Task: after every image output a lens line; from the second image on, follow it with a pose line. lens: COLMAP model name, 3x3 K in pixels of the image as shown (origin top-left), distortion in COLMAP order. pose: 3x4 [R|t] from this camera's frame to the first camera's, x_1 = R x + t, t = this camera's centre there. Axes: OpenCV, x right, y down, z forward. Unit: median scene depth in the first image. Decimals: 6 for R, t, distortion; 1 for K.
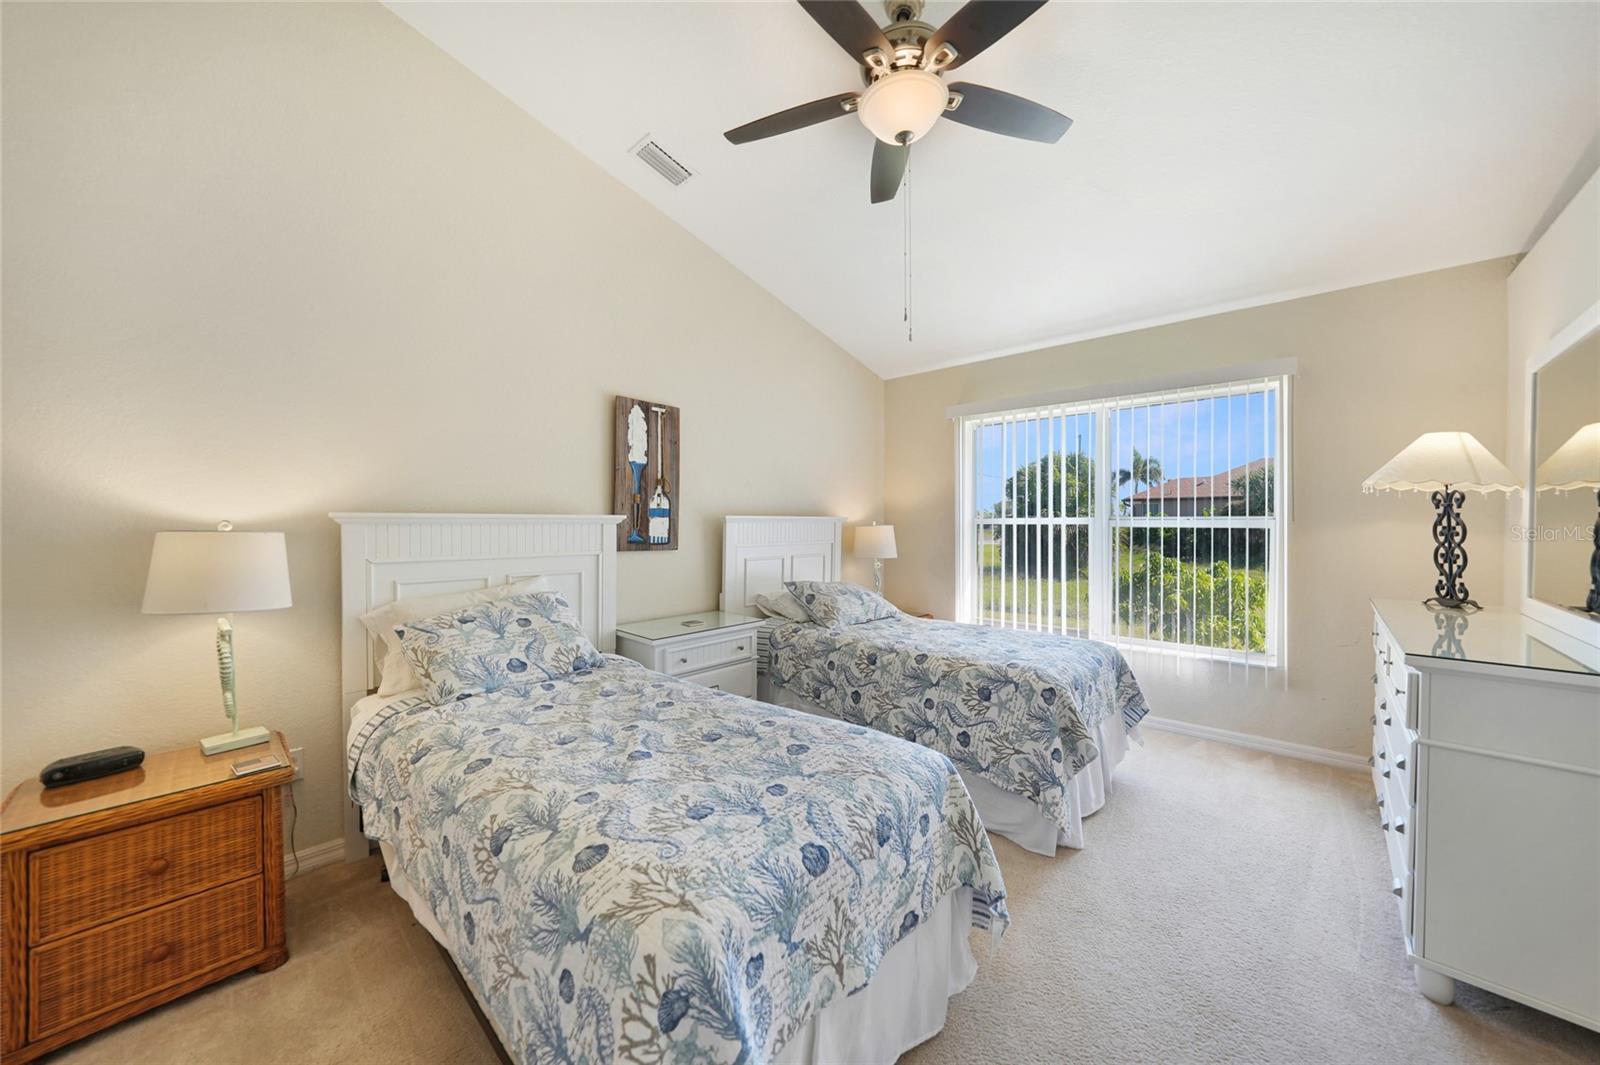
lens RADIAL K [[558.6, 0, 800.3], [0, 558.6, 529.5], [0, 0, 1]] dist [-0.001494, -0.000071]
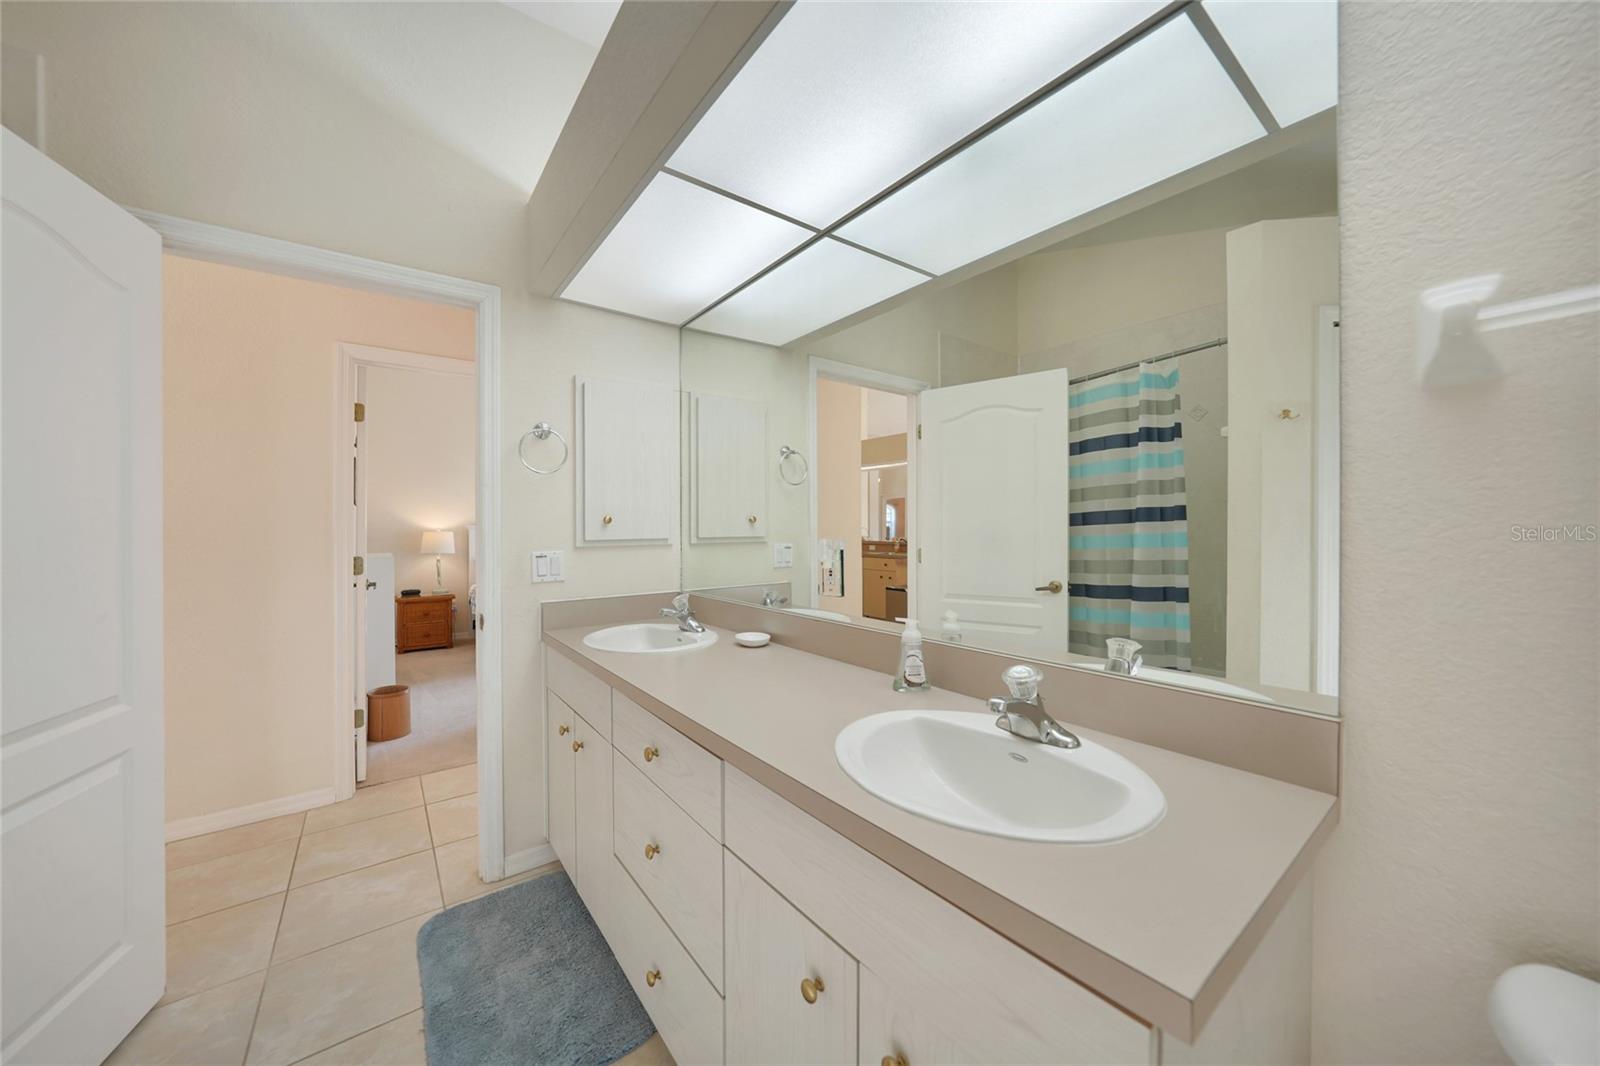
lens RADIAL K [[558.6, 0, 804.4], [0, 558.6, 529.8], [0, 0, 1]] dist [-0.001494, -0.000071]
pose [[0.985554, 0.001853, -0.169351, 0.961978], [-0.004920, 0.999831, -0.017689, 0.024390], [0.169290, 0.018267, 0.985397, -1.089968]]
